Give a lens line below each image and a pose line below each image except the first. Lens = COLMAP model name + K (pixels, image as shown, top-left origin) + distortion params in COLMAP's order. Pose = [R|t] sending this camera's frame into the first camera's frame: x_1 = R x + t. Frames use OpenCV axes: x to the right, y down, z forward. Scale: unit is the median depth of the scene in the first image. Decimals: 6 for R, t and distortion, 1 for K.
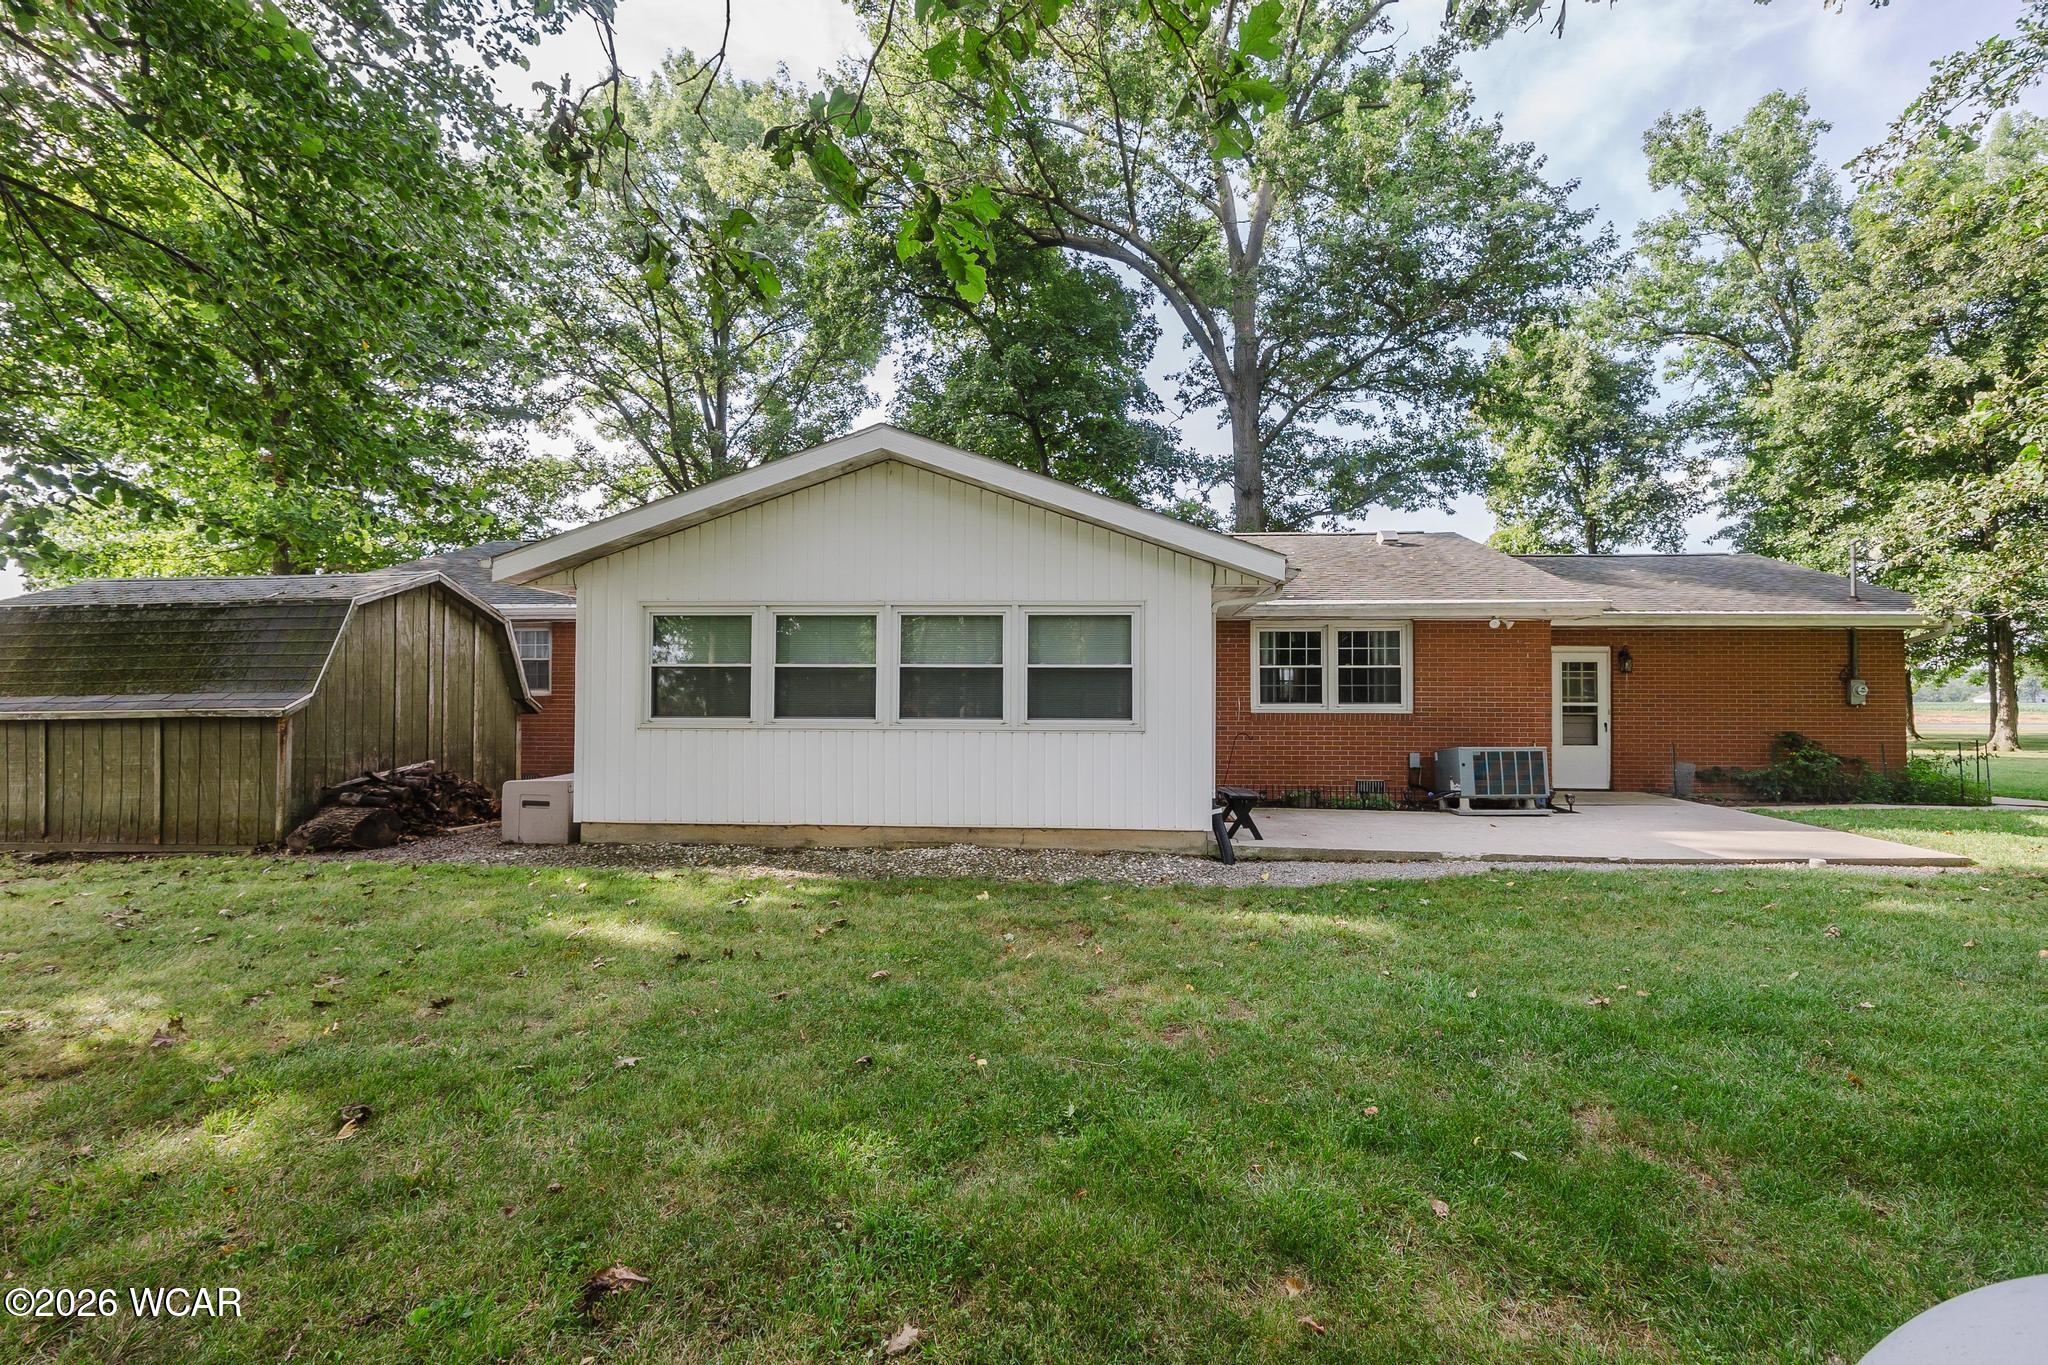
lens RADIAL K [[894.1, 0, 1024.0], [0, 894.1, 682.5], [0, 0, 1]] dist [-0.000916, -0.000279]
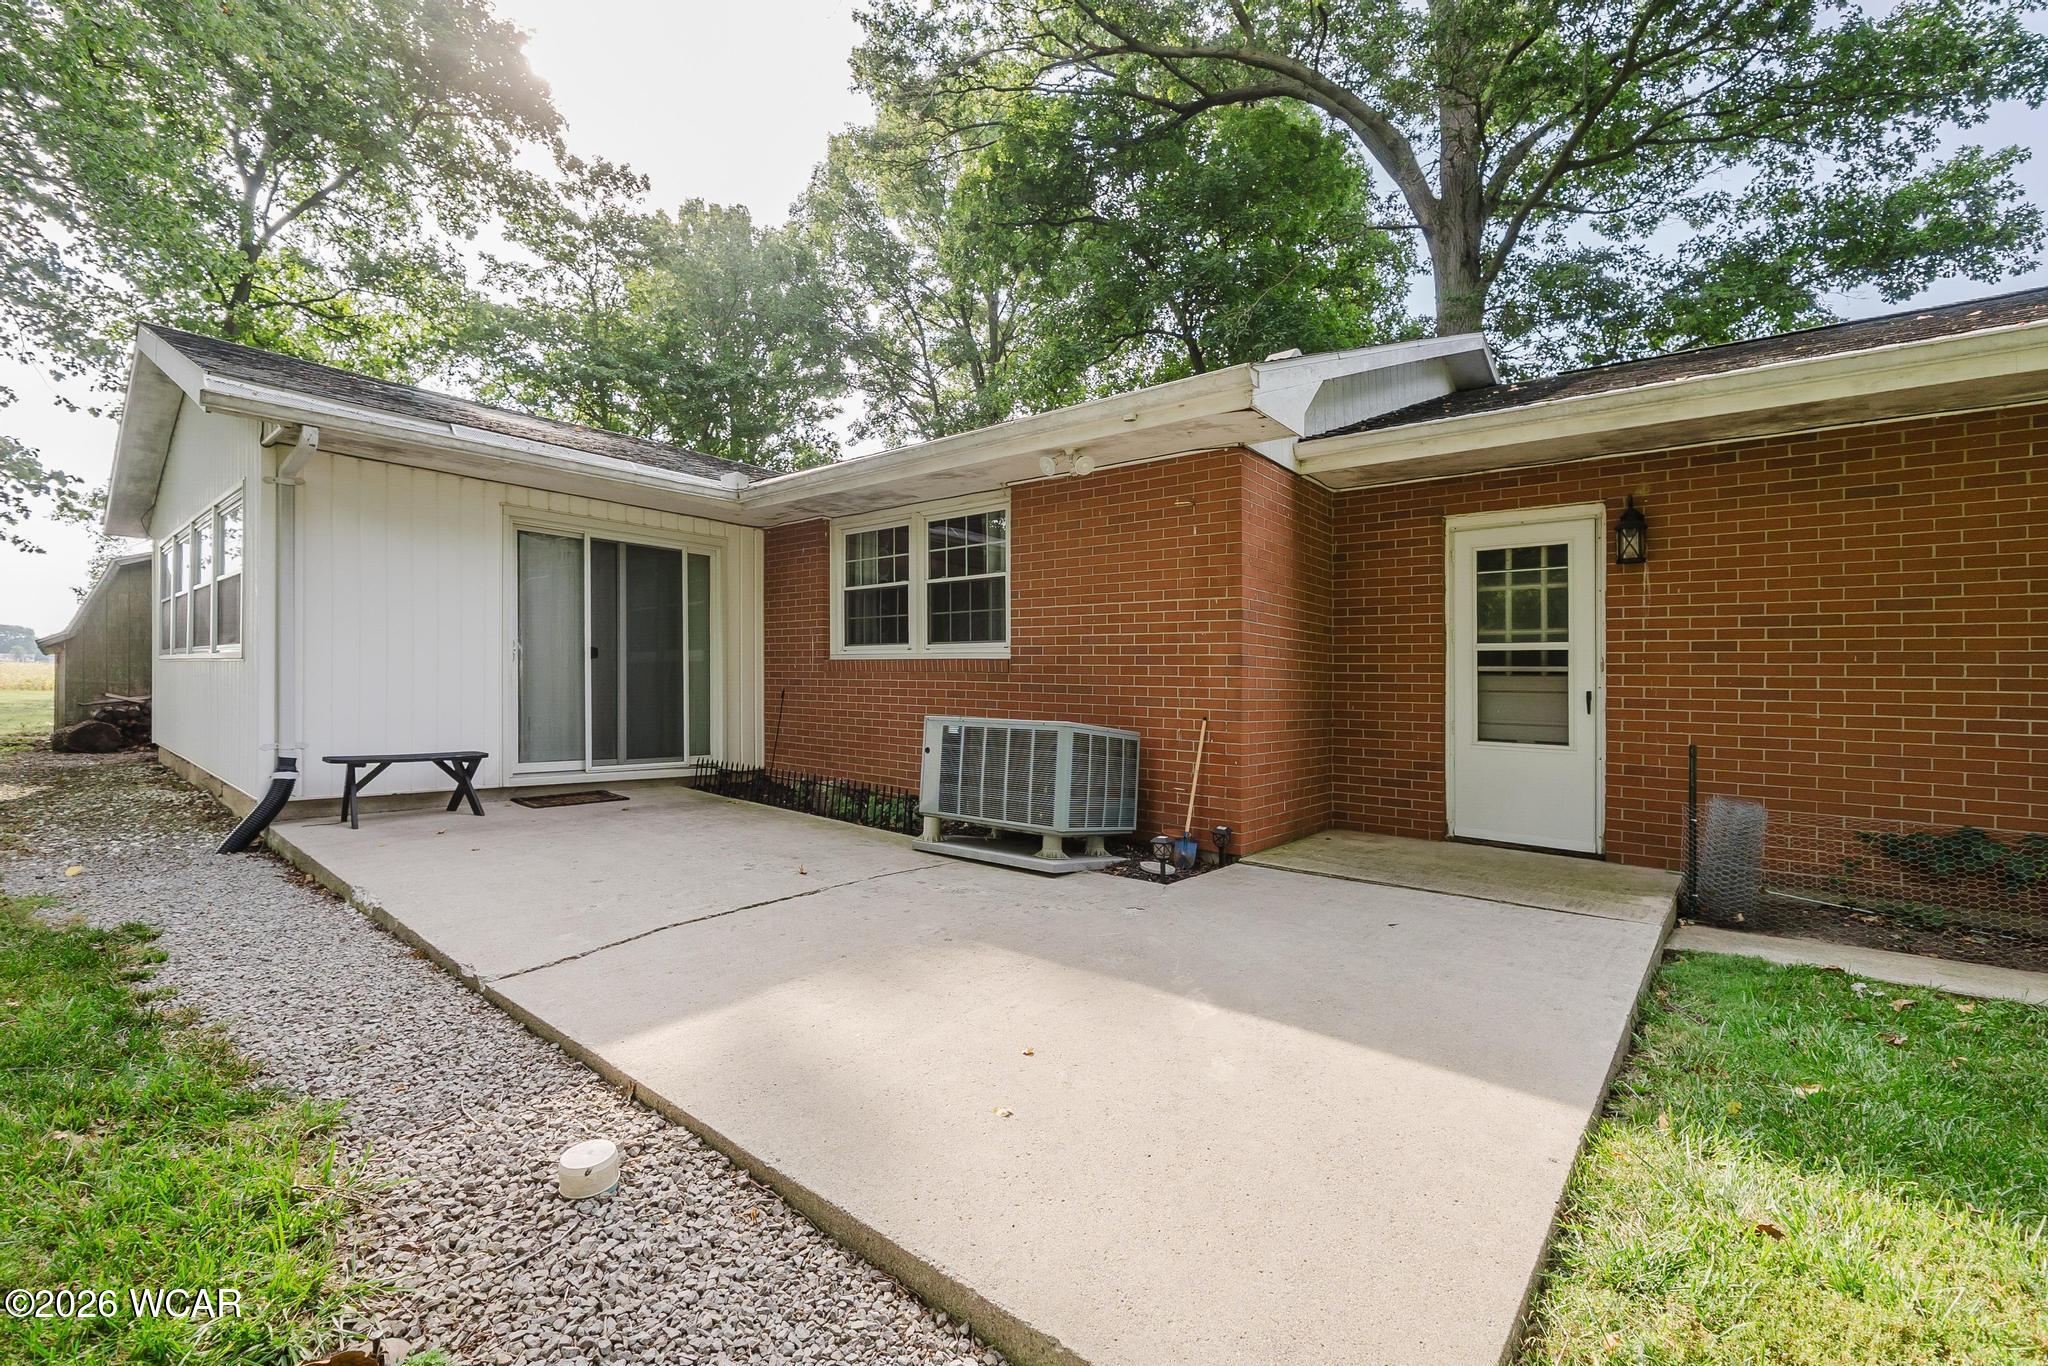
lens RADIAL K [[862.6, 0, 991.4], [0, 862.6, 666.2], [0, 0, 1]] dist [-0.002382, -0.000254]
pose [[0.797761, 0.000470, -0.602974, 0.726508], [-0.010410, 0.999861, -0.012993, 0.045282], [0.602884, 0.016642, 0.797655, 0.567390]]
